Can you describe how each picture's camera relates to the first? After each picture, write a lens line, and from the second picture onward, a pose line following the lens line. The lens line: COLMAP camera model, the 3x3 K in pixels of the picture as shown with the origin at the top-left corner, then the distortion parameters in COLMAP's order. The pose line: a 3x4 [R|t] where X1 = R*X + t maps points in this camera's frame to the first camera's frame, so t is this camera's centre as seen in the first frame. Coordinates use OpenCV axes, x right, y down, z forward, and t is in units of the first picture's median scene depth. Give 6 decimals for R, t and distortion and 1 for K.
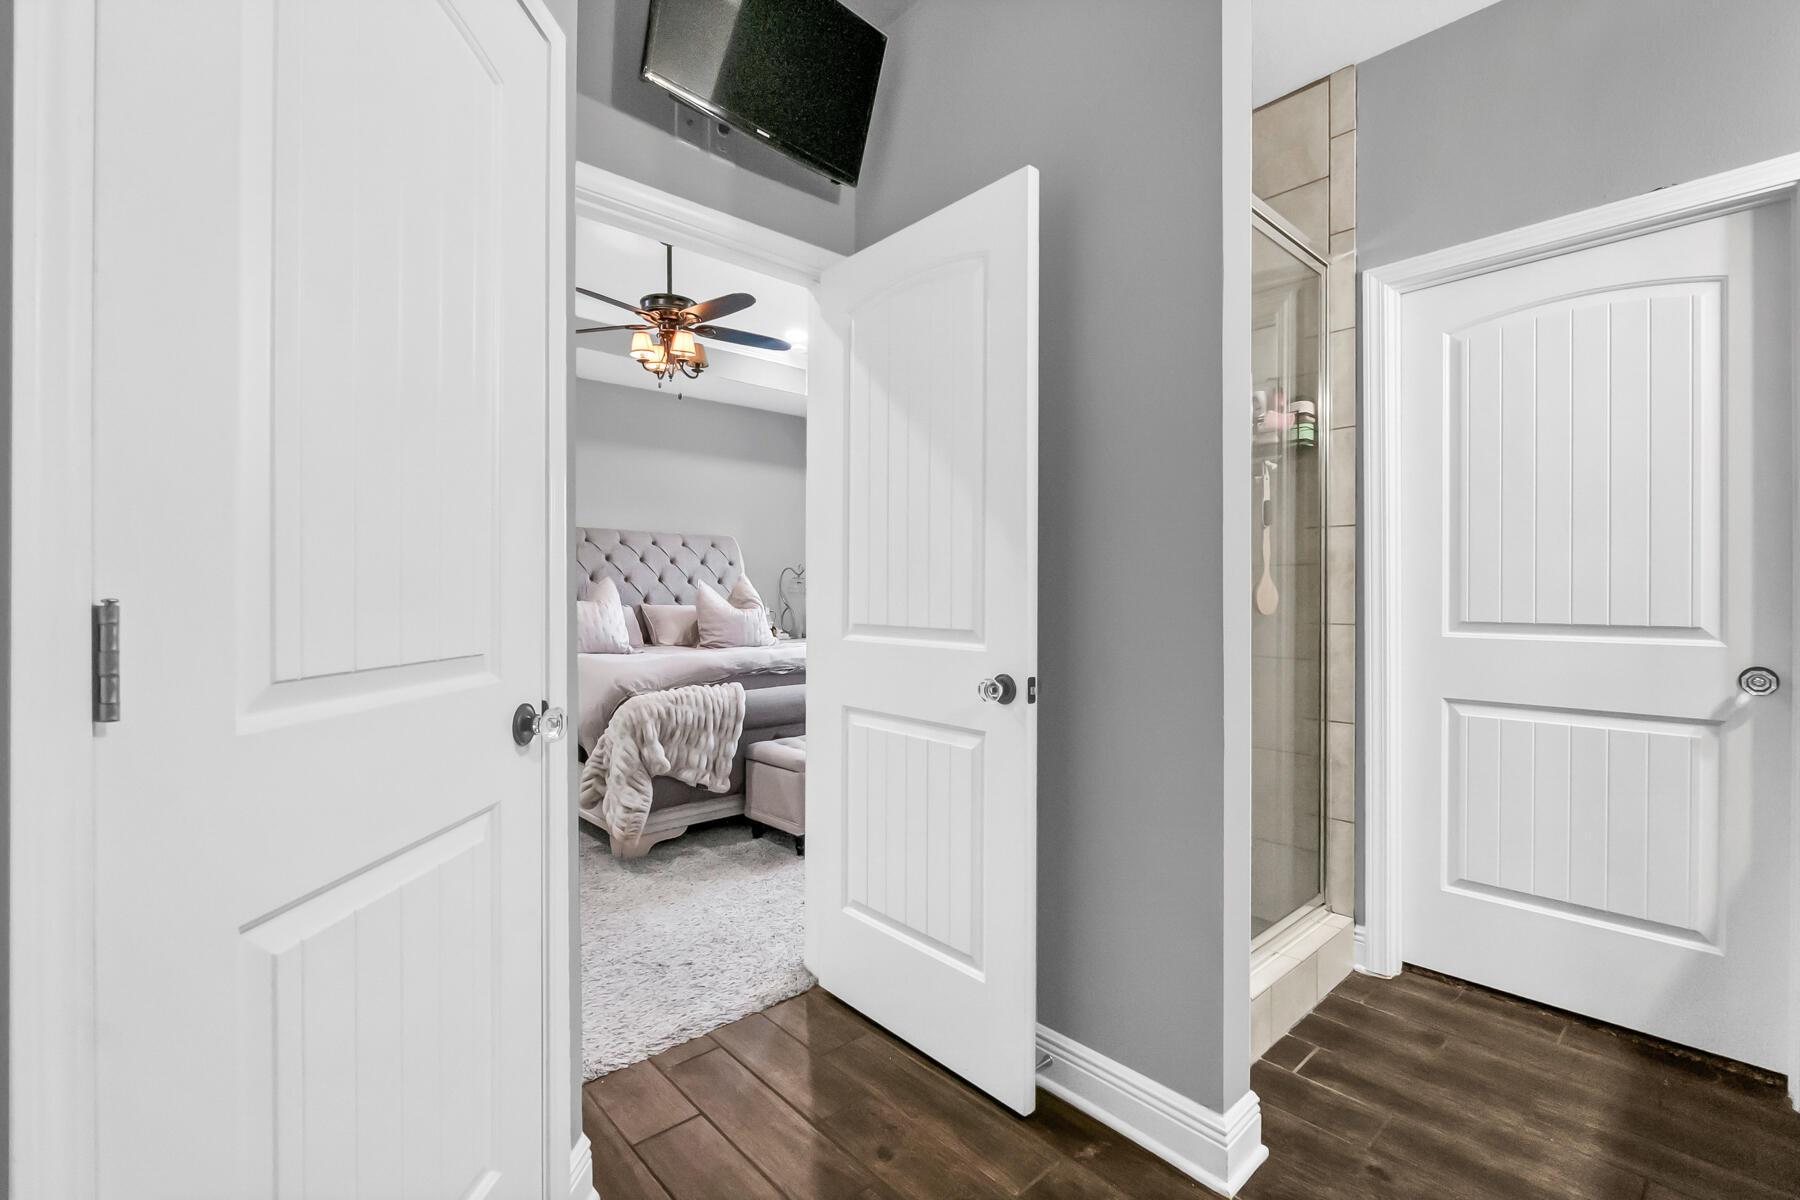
lens RADIAL K [[797.4, 0, 903.1], [0, 797.4, 597.8], [0, 0, 1]] dist [-0.003179, -0.000940]
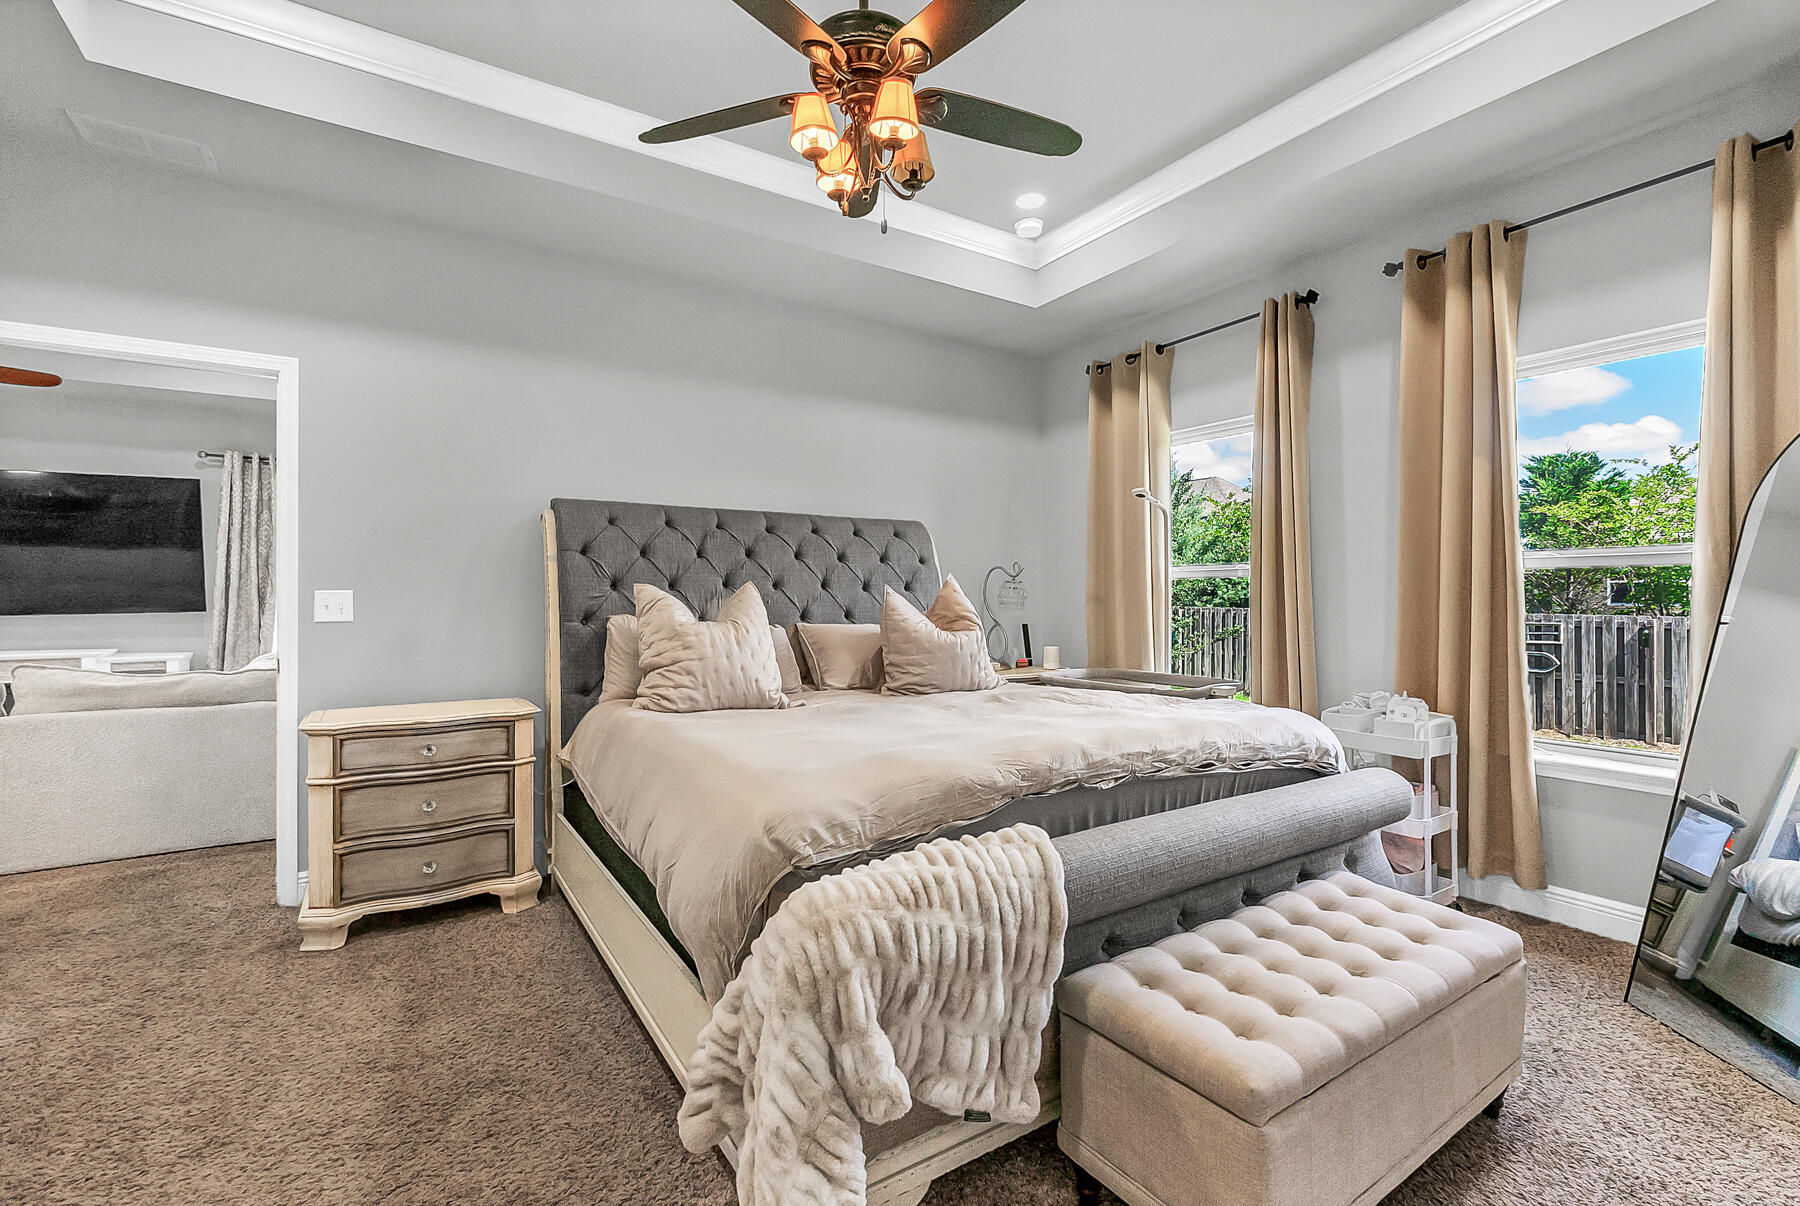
lens RADIAL K [[788.5, 0, 905.5], [0, 788.5, 595.4], [0, 0, 1]] dist [-0.003077, -0.000453]
pose [[0.987511, -0.001293, -0.157545, -0.218830], [0.000548, 0.999988, -0.004770, -0.018236], [0.157549, 0.004624, 0.987500, 0.589549]]
